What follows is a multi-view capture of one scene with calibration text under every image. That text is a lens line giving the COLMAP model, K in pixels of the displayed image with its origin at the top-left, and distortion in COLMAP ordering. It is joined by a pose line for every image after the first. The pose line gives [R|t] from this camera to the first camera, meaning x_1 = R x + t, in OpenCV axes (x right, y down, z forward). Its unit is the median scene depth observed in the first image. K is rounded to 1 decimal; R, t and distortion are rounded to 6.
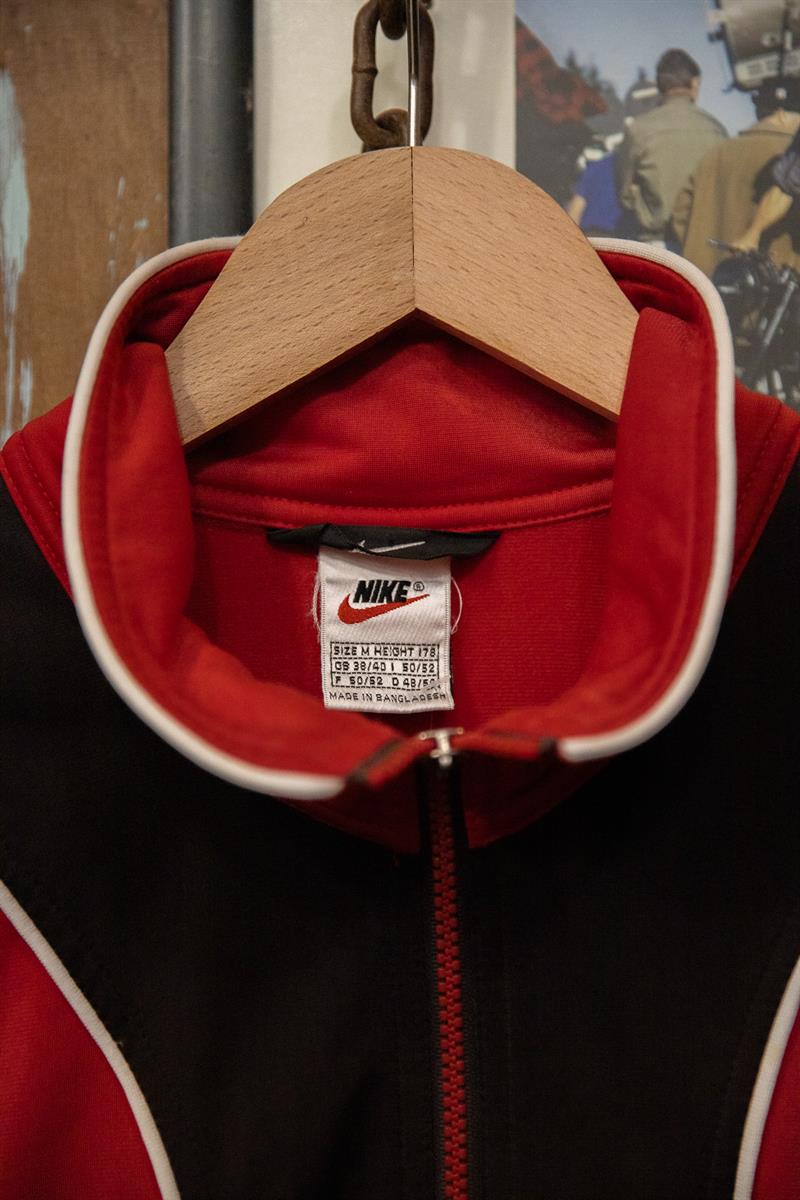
lens RADIAL K [[2120.2, 0, 400.0], [0, 2120.2, 600.0], [0, 0, 1]] dist [0.036622, 0.041669]
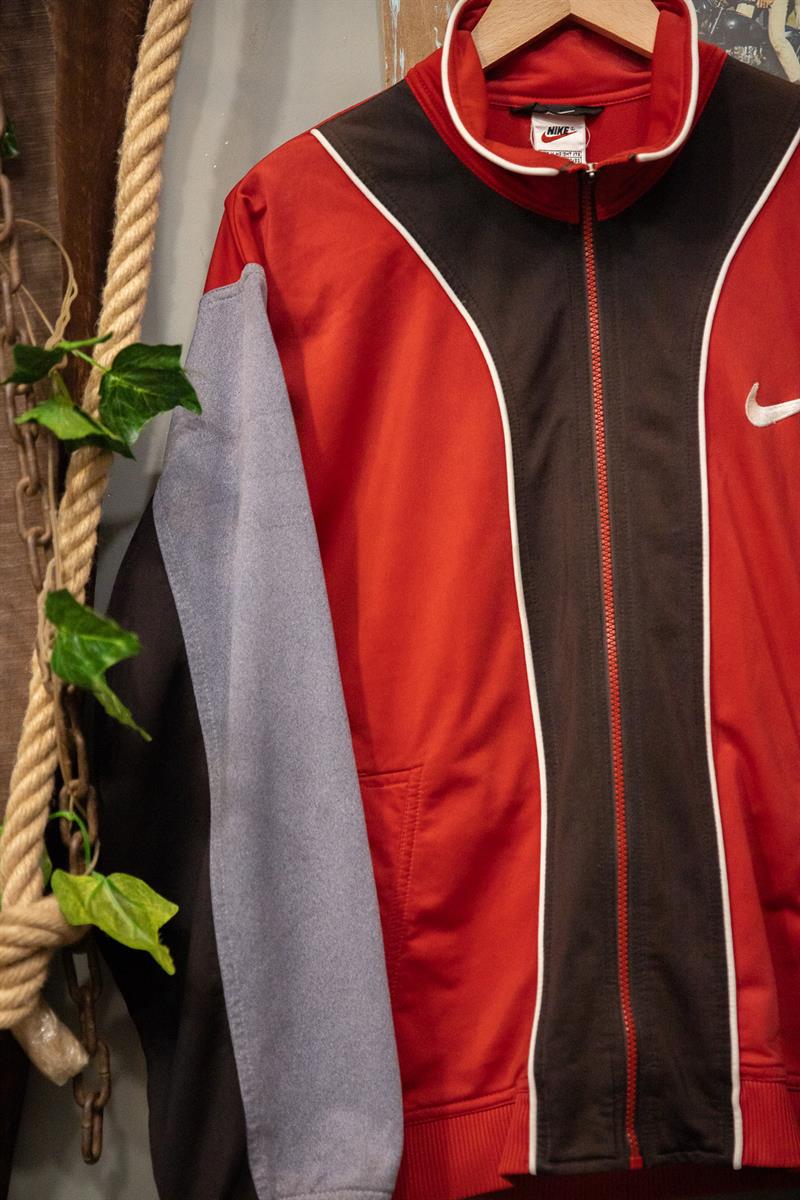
lens RADIAL K [[2300.5, 0, 400.0], [0, 2300.5, 600.0], [0, 0, 1]] dist [0.195836, 0.039433]
pose [[0.999515, -0.023926, 0.019919, -0.261940], [0.024301, 0.999528, -0.018773, 0.594668], [-0.019460, 0.019248, 0.999625, -1.715230]]
